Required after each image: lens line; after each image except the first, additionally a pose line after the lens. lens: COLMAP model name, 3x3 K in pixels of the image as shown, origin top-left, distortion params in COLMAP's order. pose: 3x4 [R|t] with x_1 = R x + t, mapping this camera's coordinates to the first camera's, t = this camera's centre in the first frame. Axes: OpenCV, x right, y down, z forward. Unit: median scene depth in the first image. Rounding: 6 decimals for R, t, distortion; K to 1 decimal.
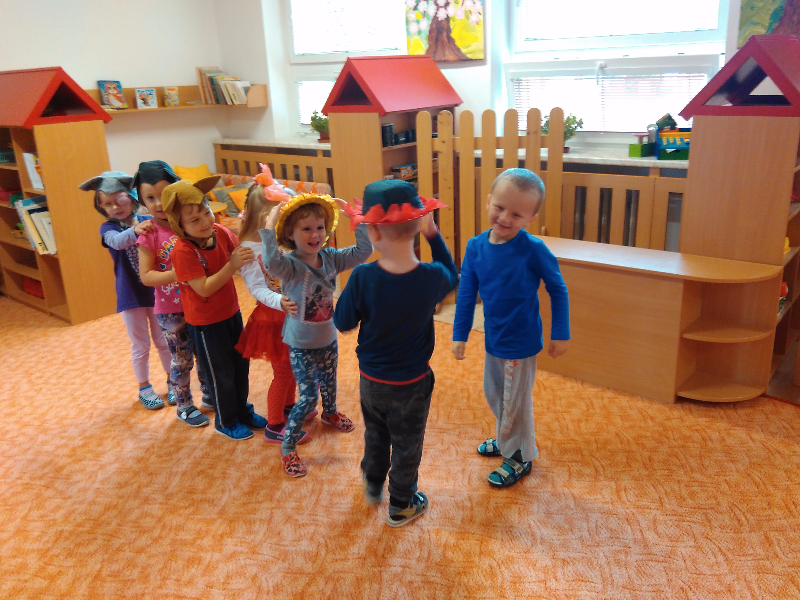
lens RADIAL K [[692.8, 0, 393.5], [0, 692.8, 288.8], [0, 0, 1]] dist [0.084637, -0.151504]
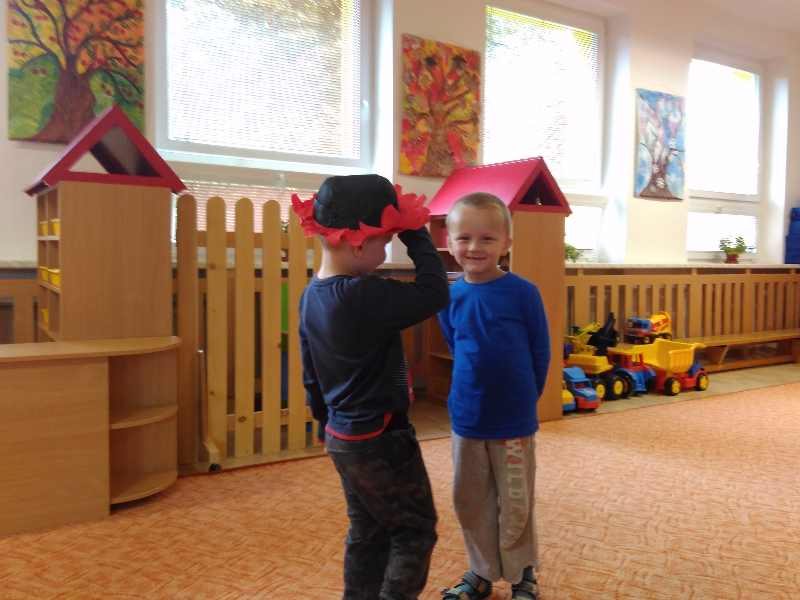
lens RADIAL K [[692.8, 0, 400.9], [0, 692.8, 296.3], [0, 0, 1]] dist [0.084637, -0.151504]
pose [[0.314066, -0.013081, 0.949311, -0.204318], [0.261749, 0.962346, -0.073336, 0.051324], [-0.912606, 0.271513, 0.305664, 0.287615]]
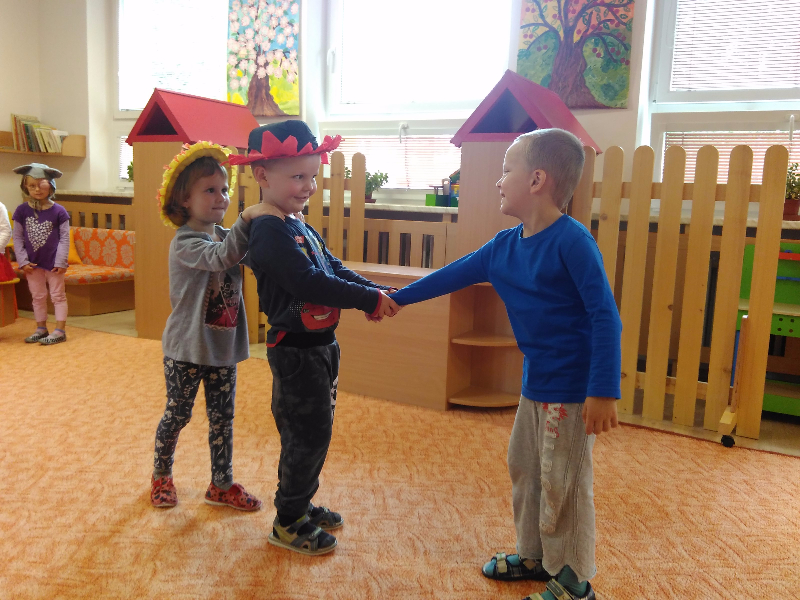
lens RADIAL K [[692.8, 0, 395.6], [0, 692.8, 290.0], [0, 0, 1]] dist [0.084637, -0.151504]
pose [[0.978942, 0.052605, 0.197245, 0.093012], [-0.017141, 0.983997, -0.177358, 0.132554], [-0.203418, 0.170242, 0.964178, 0.008133]]
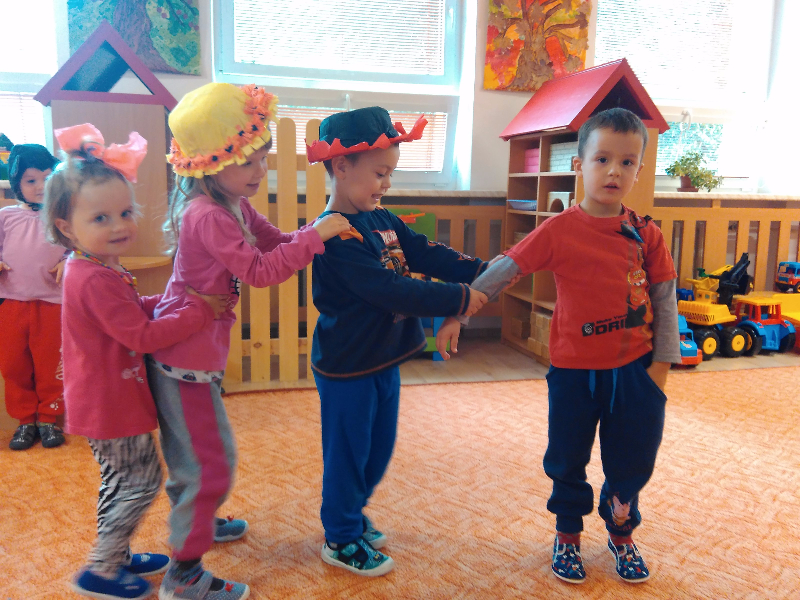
lens RADIAL K [[692.8, 0, 400.8], [0, 692.8, 296.4], [0, 0, 1]] dist [0.084637, -0.151504]
pose [[0.592527, -0.074710, 0.802078, -0.035336], [0.203205, 0.977352, -0.059079, 0.108054], [-0.779499, 0.197992, 0.594290, 0.124237]]
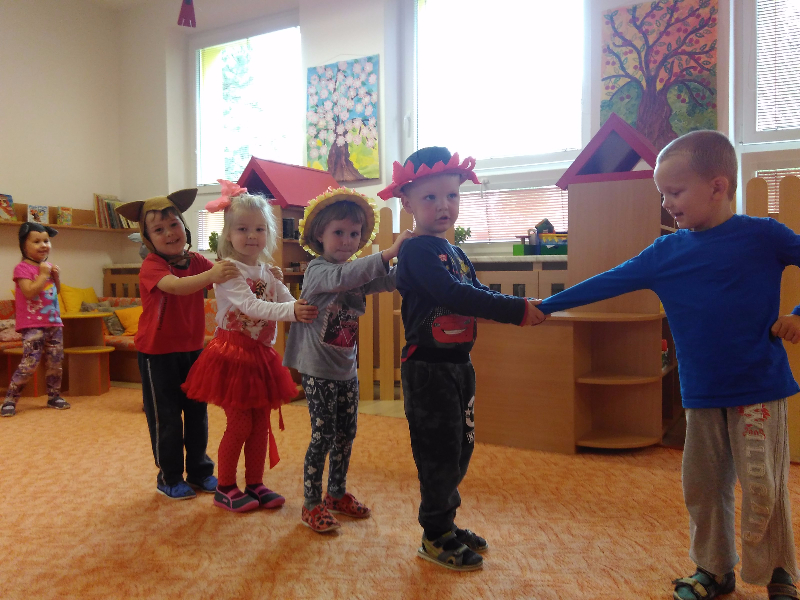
lens RADIAL K [[692.8, 0, 395.8], [0, 692.8, 287.9], [0, 0, 1]] dist [0.084637, -0.151504]
pose [[0.987668, 0.030318, 0.153602, -0.006963], [0.014773, 0.958649, -0.284209, 0.166846], [-0.155867, 0.282973, 0.946378, 0.029398]]
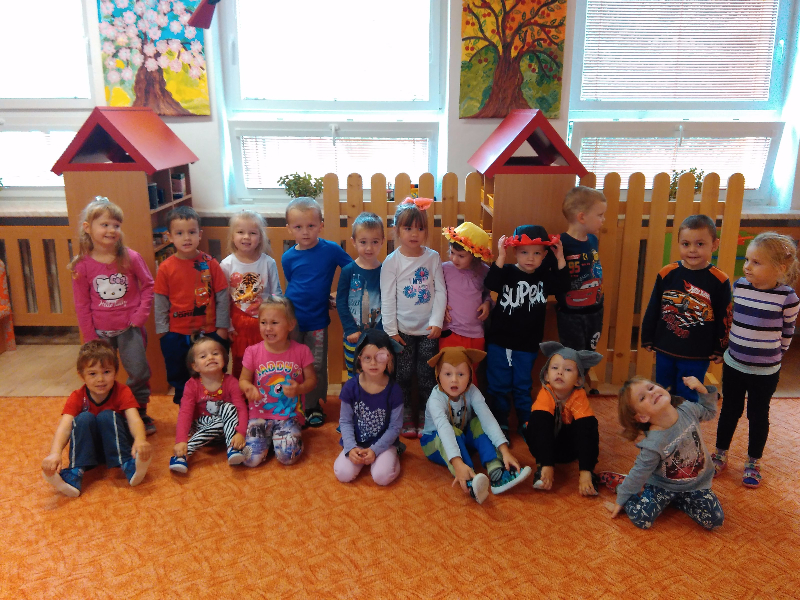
lens RADIAL K [[692.8, 0, 397.1], [0, 692.8, 292.5], [0, 0, 1]] dist [0.084637, -0.151504]
pose [[0.773691, -0.112489, 0.623497, -0.348057], [0.158820, 0.987125, -0.018984, -0.038949], [-0.613334, 0.113711, 0.781595, 0.151843]]
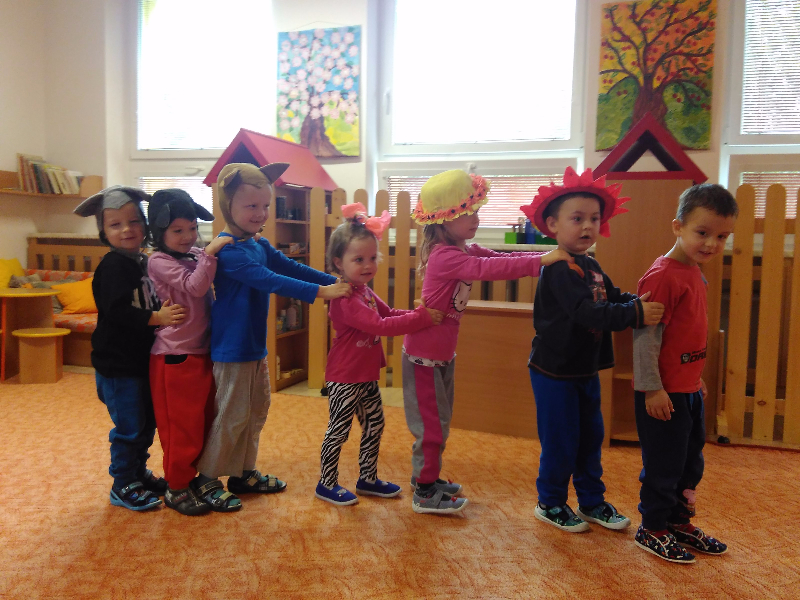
lens RADIAL K [[692.8, 0, 396.1], [0, 692.8, 288.2], [0, 0, 1]] dist [0.084637, -0.151504]
pose [[0.942640, 0.042311, 0.331118, -0.181477], [0.039038, 0.971156, -0.235229, 0.128430], [-0.331520, 0.234663, 0.913799, 0.095848]]
